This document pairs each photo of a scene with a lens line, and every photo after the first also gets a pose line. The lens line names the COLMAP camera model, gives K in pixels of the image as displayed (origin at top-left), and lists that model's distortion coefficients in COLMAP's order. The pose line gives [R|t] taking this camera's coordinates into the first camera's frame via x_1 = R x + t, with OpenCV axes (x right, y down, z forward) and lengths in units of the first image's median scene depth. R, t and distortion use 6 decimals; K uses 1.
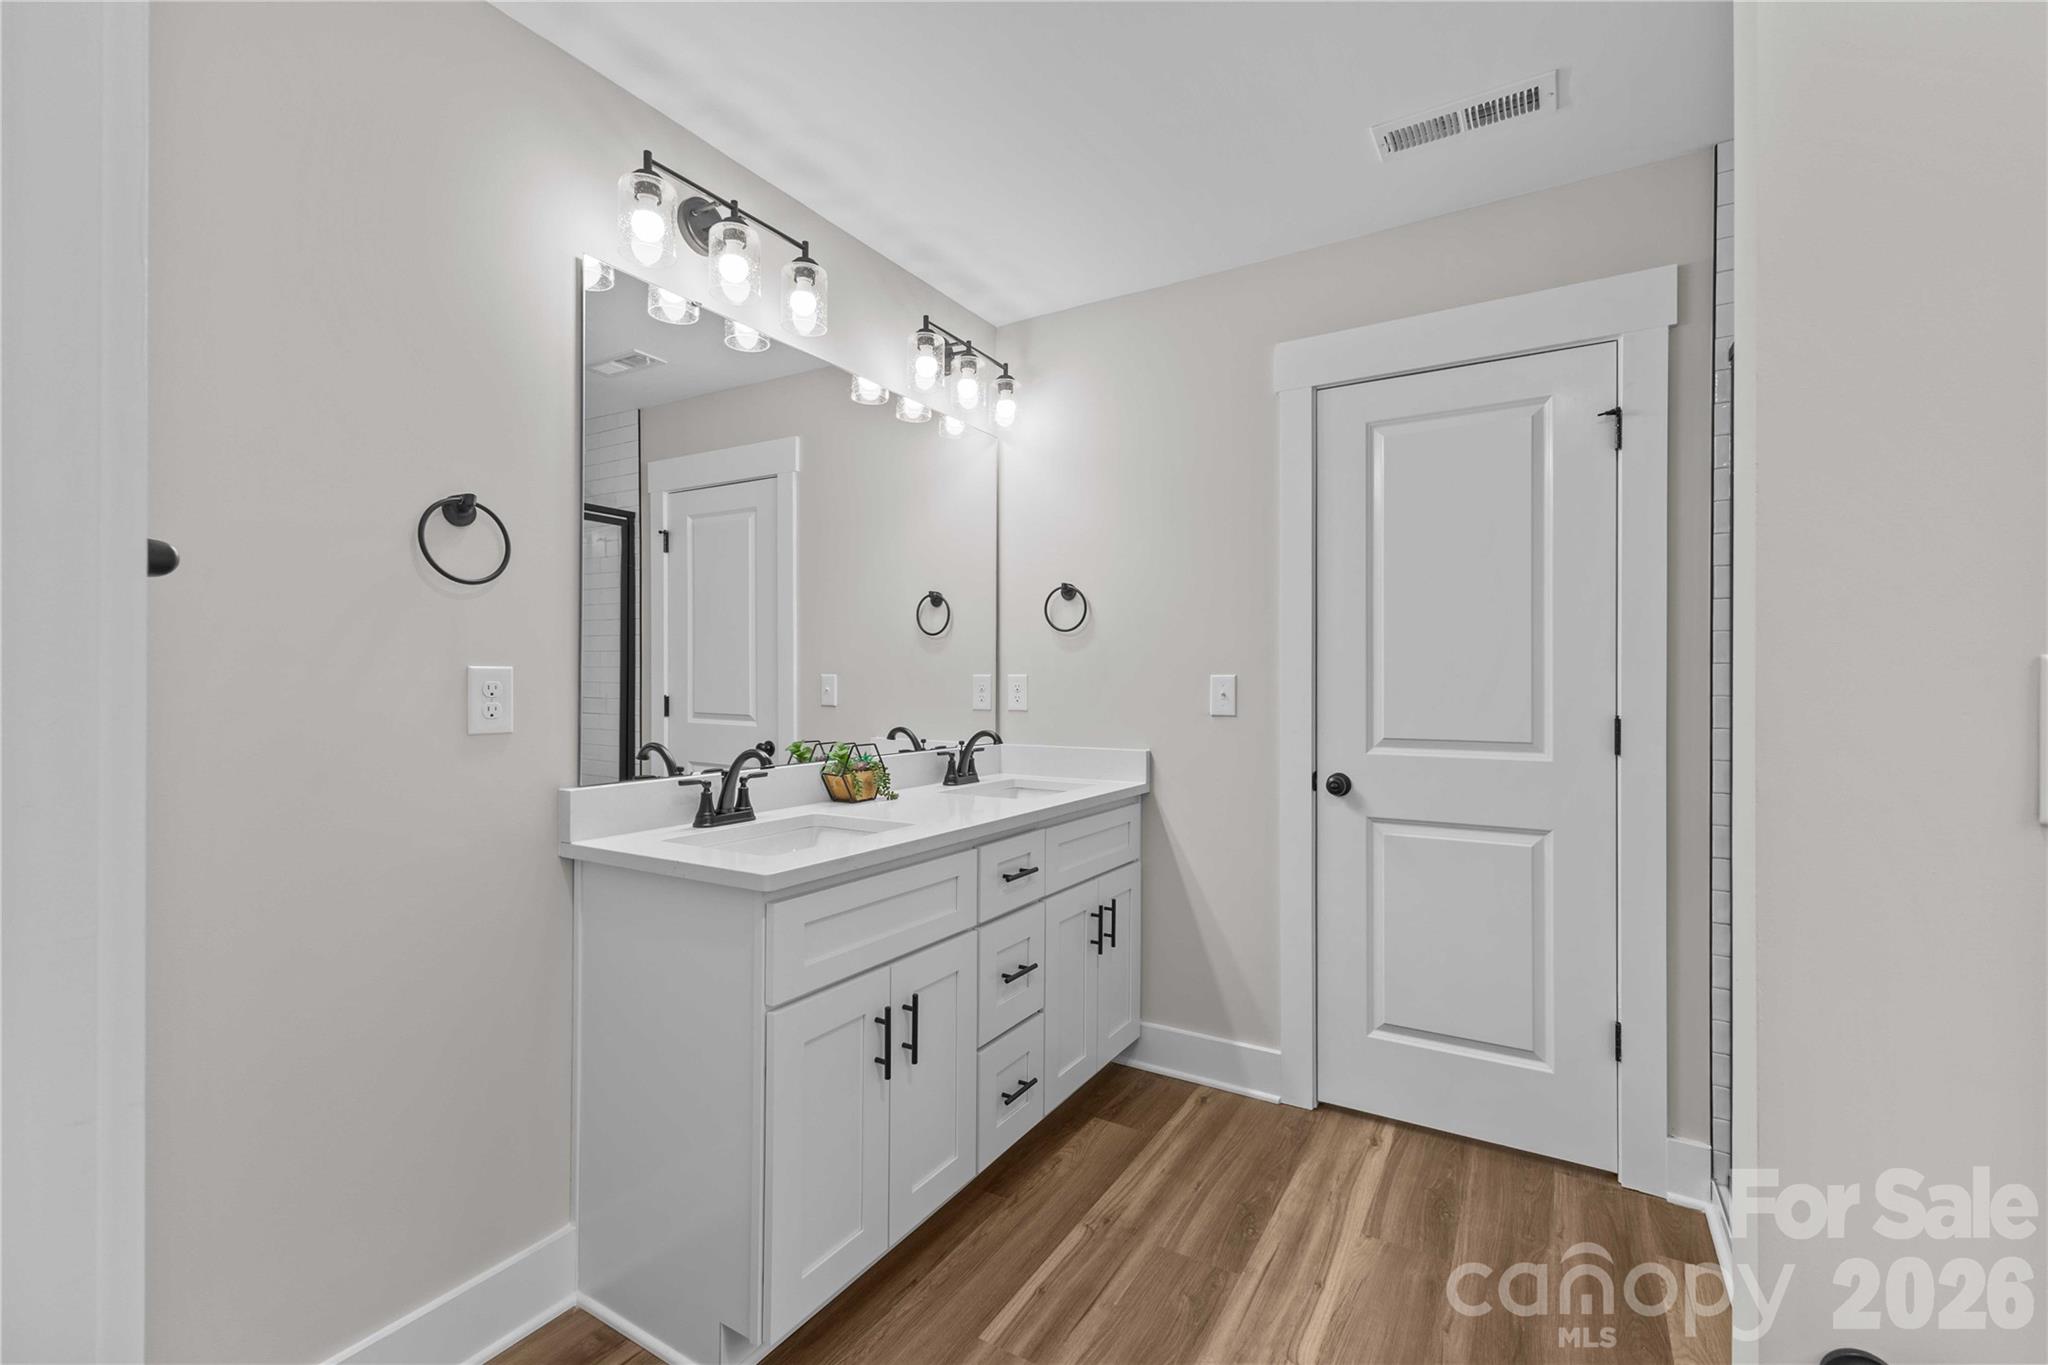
lens RADIAL K [[884.6, 0, 1015.2], [0, 884.6, 684.8], [0, 0, 1]] dist [0.008526, -0.000856]
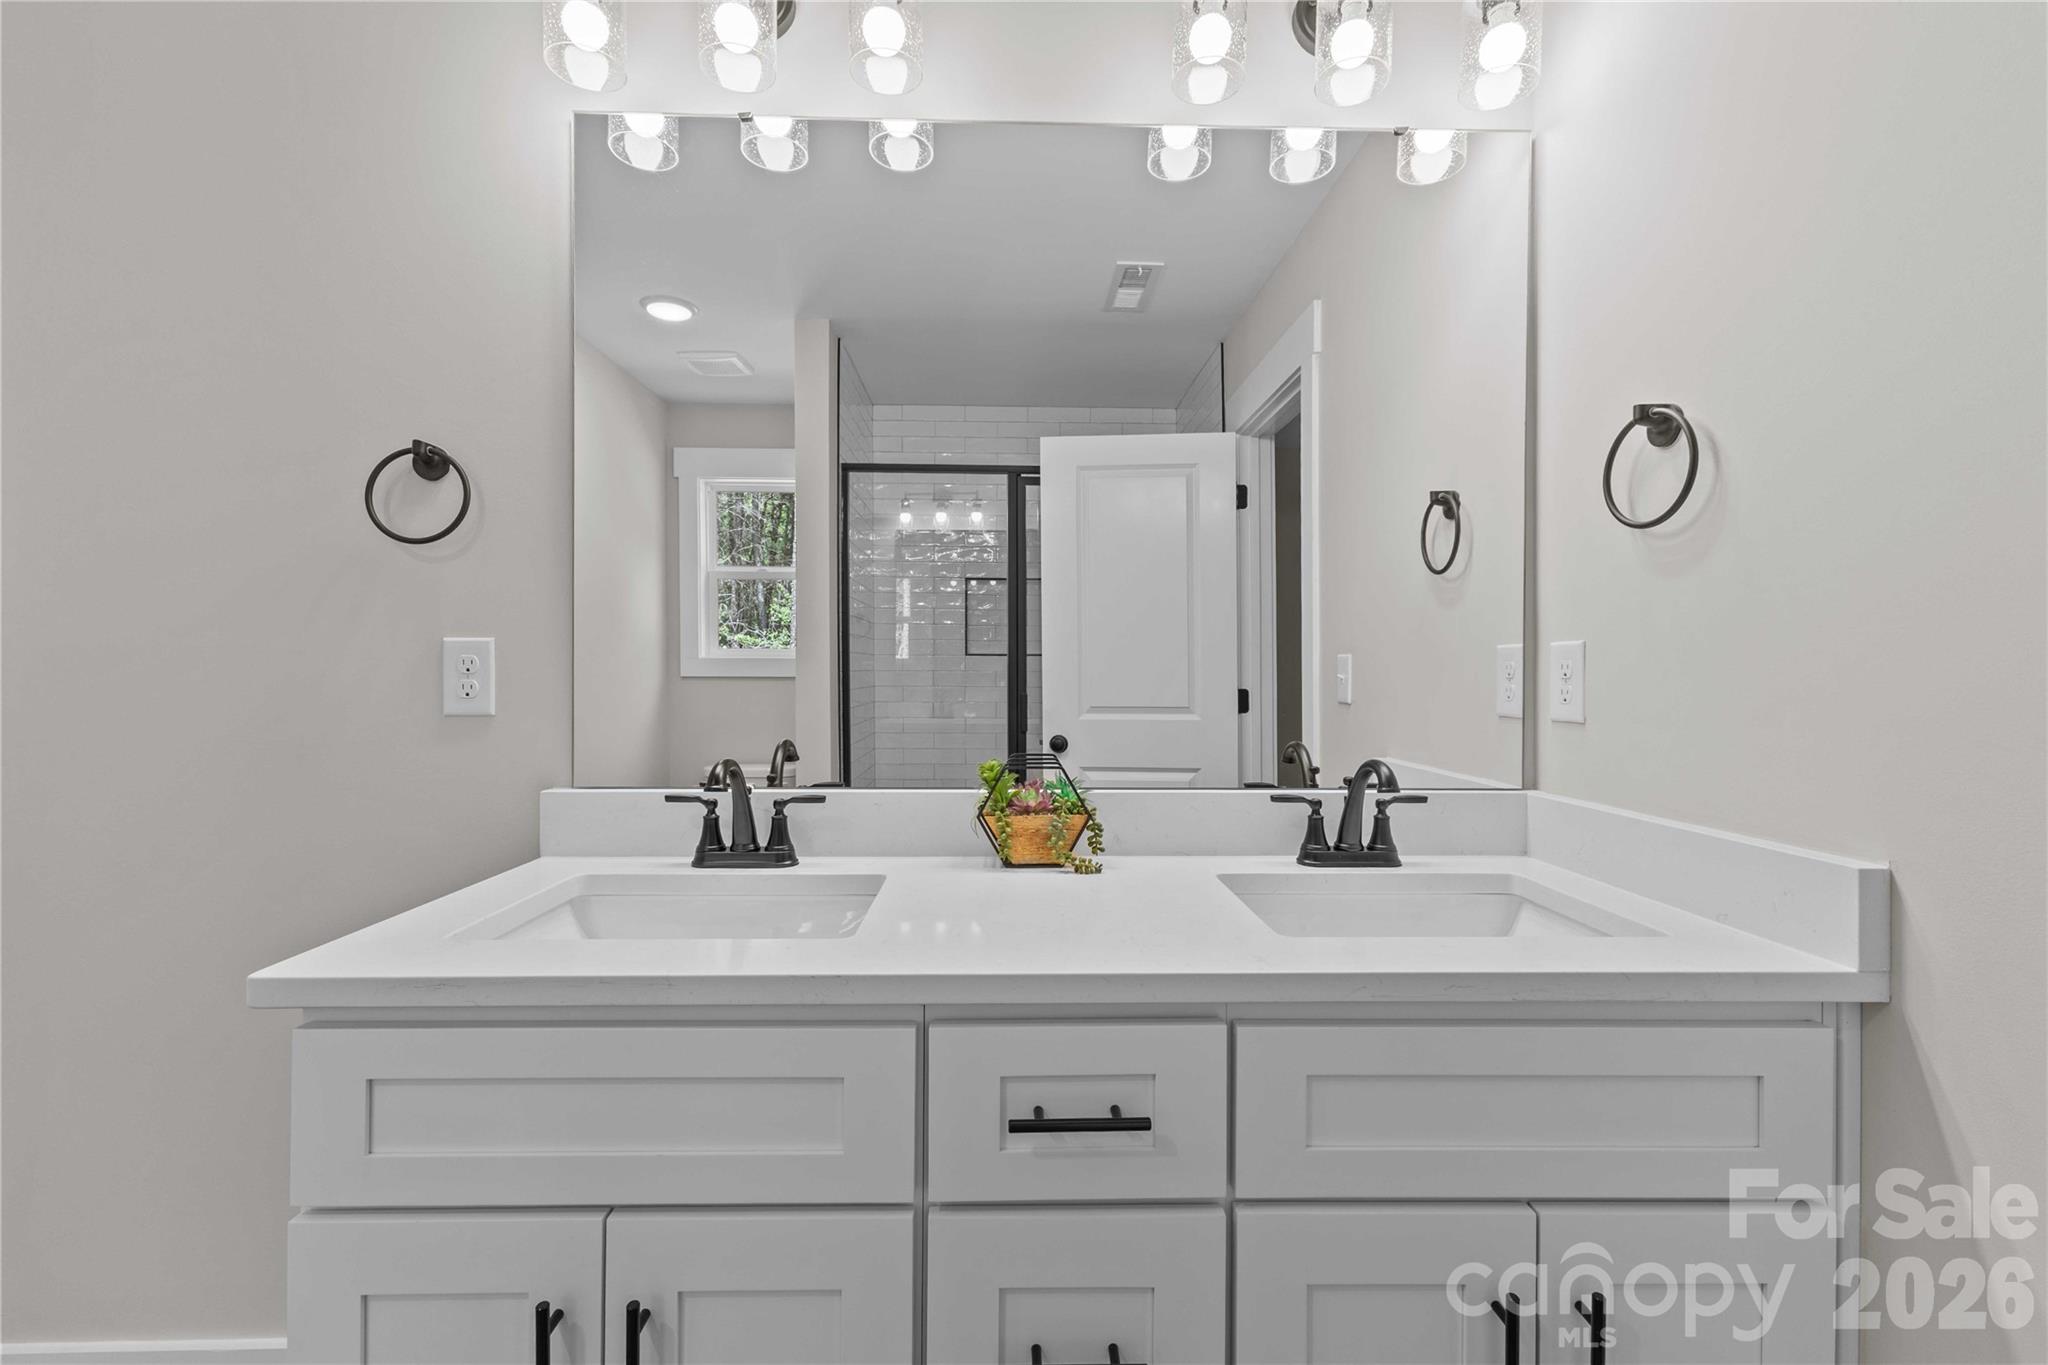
lens RADIAL K [[884.6, 0, 1021.5], [0, 884.6, 682.4], [0, 0, 1]] dist [0.008526, -0.000856]
pose [[0.541744, 0.003415, -0.840536, 0.286389], [-0.005211, 0.999986, 0.000705, 0.012924], [0.840527, 0.003998, 0.541754, 0.664577]]
